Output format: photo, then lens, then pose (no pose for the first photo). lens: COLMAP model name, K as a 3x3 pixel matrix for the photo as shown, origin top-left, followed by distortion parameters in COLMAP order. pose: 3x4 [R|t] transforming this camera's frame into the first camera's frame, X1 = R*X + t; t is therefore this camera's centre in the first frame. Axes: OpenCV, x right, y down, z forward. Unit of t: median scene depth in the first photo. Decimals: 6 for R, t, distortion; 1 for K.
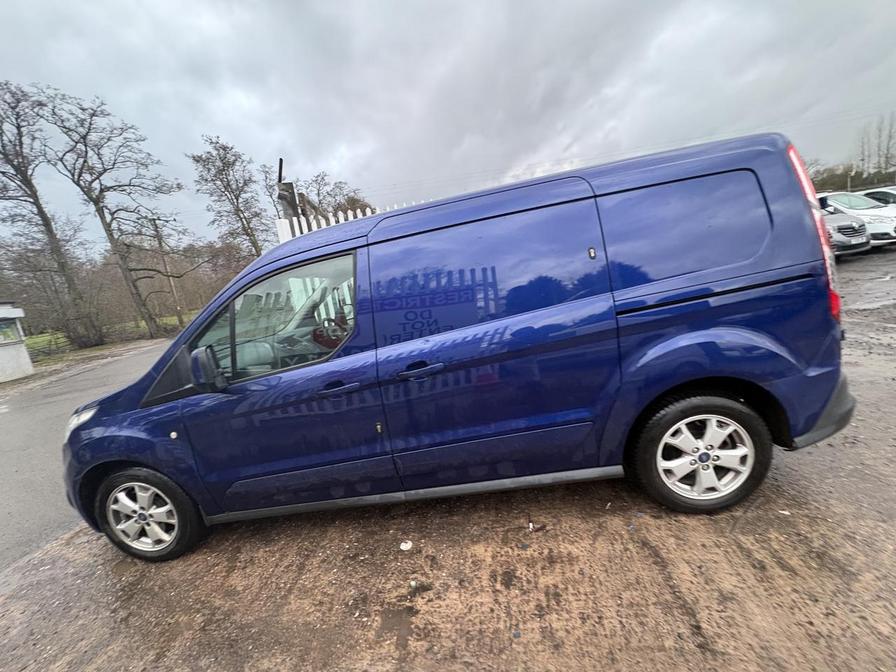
lens RADIAL K [[355.3, 0, 446.3], [0, 355.3, 335.0], [0, 0, 1]] dist [0.000743, 0.000208]
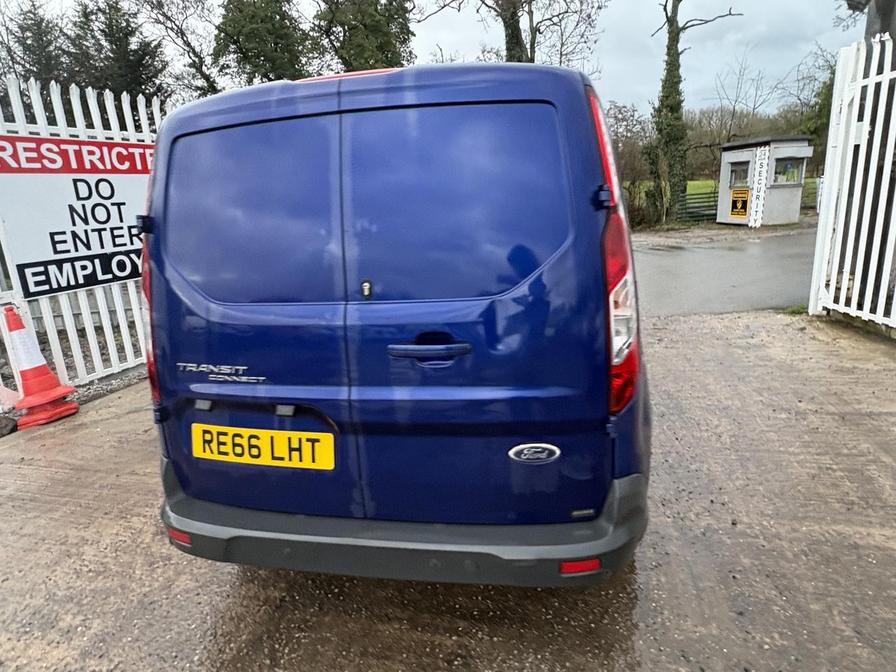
lens RADIAL K [[522.0, 0, 448.3], [0, 522.0, 331.1], [0, 0, 1]] dist [0.003376, -0.002410]
pose [[-0.098396, 0.393019, -0.914251, 0.162977], [-0.103575, 0.909675, 0.402199, -0.052748], [0.989743, 0.134268, -0.048802, 0.135660]]
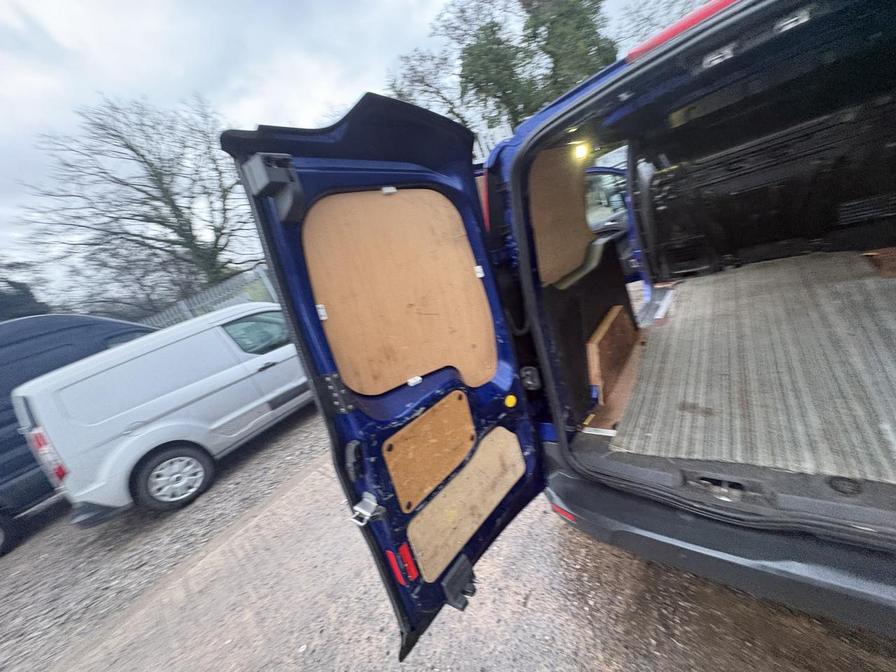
lens RADIAL K [[355.3, 0, 449.7], [0, 355.3, 334.3], [0, 0, 1]] dist [0.000743, 0.000208]
pose [[-0.464010, 0.580808, -0.668847, 0.138730], [0.296225, 0.813321, 0.500760, -0.052866], [0.834832, 0.034228, -0.549439, 0.110770]]
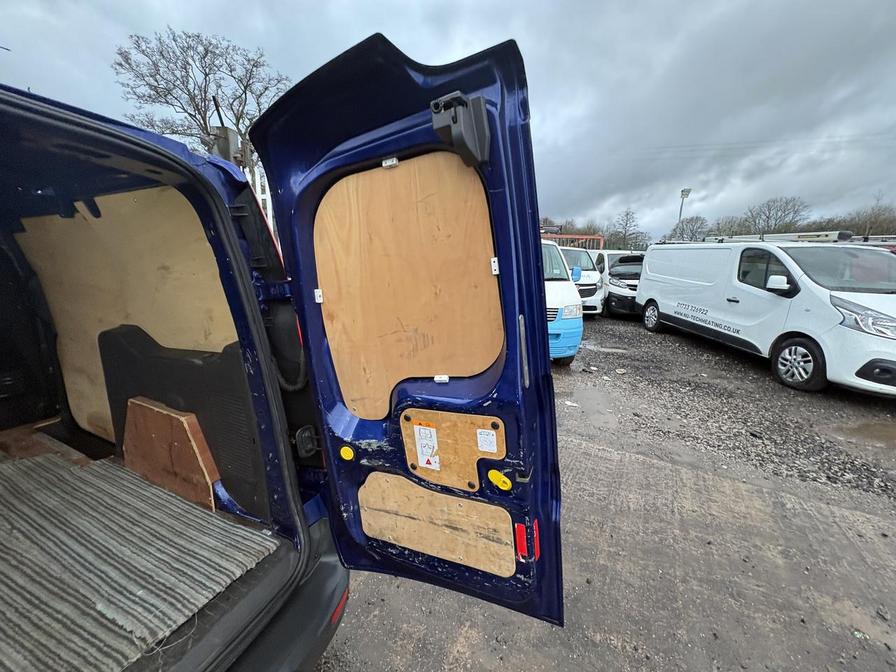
lens RADIAL K [[355.3, 0, 446.4], [0, 355.3, 337.3], [0, 0, 1]] dist [0.000743, 0.000208]
pose [[0.915539, 0.256086, -0.310175, 0.129333], [-0.233706, 0.966295, 0.107964, -0.047112], [0.327369, -0.026355, 0.944529, 0.107212]]
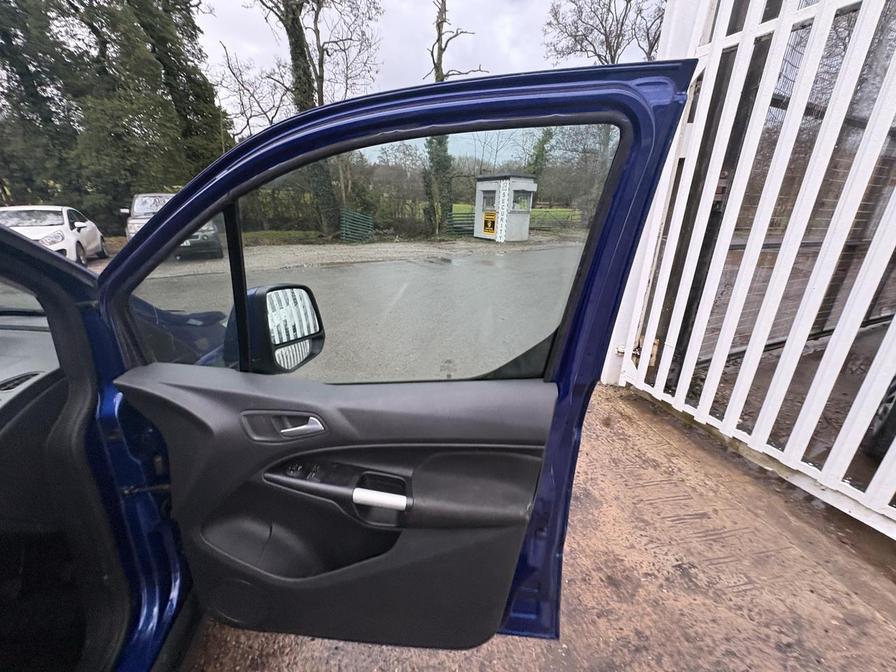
lens RADIAL K [[355.3, 0, 445.6], [0, 355.3, 334.8], [0, 0, 1]] dist [0.000743, 0.000208]
pose [[0.280054, 0.467547, -0.838433, -0.023585], [-0.227783, 0.880803, 0.415091, -0.032527], [0.932569, 0.074733, 0.353172, 0.198032]]
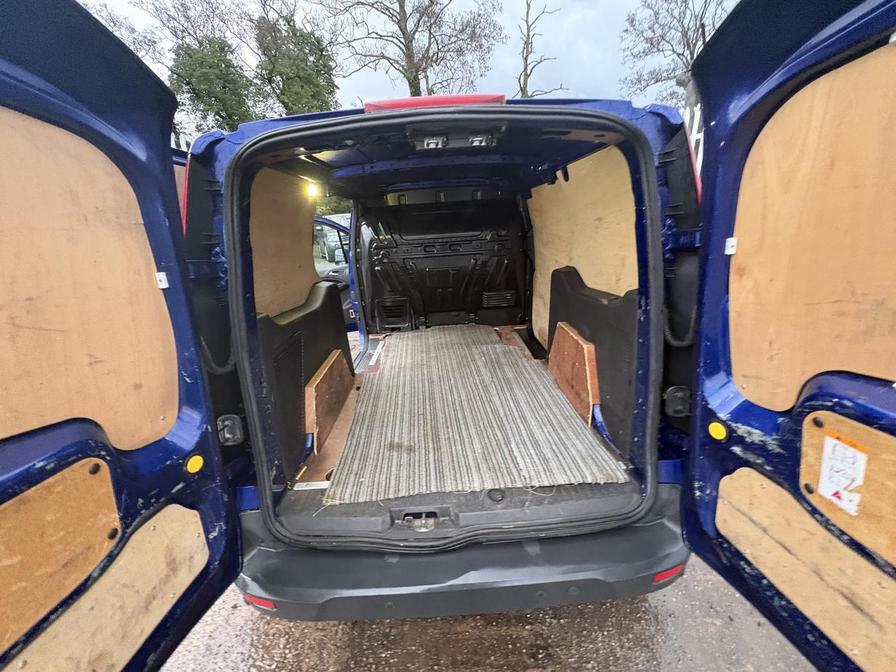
lens RADIAL K [[355.3, 0, 446.9], [0, 355.3, 334.8], [0, 0, 1]] dist [0.000743, 0.000208]
pose [[0.111737, 0.463140, -0.879213, 0.134647], [-0.136985, 0.883486, 0.447982, -0.048179], [0.984251, 0.070383, 0.162162, 0.108889]]
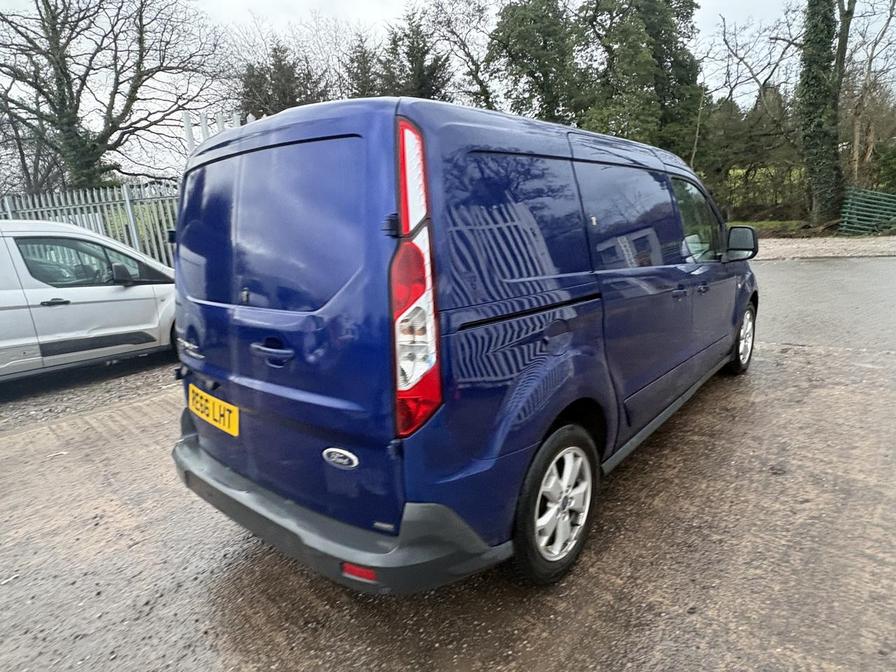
lens RADIAL K [[522.0, 0, 449.4], [0, 522.0, 332.0], [0, 0, 1]] dist [0.003376, -0.002410]
pose [[-0.563974, 0.370712, -0.737906, 0.143618], [0.010111, 0.896607, 0.442712, -0.061675], [0.825730, 0.242217, -0.509412, 0.197266]]
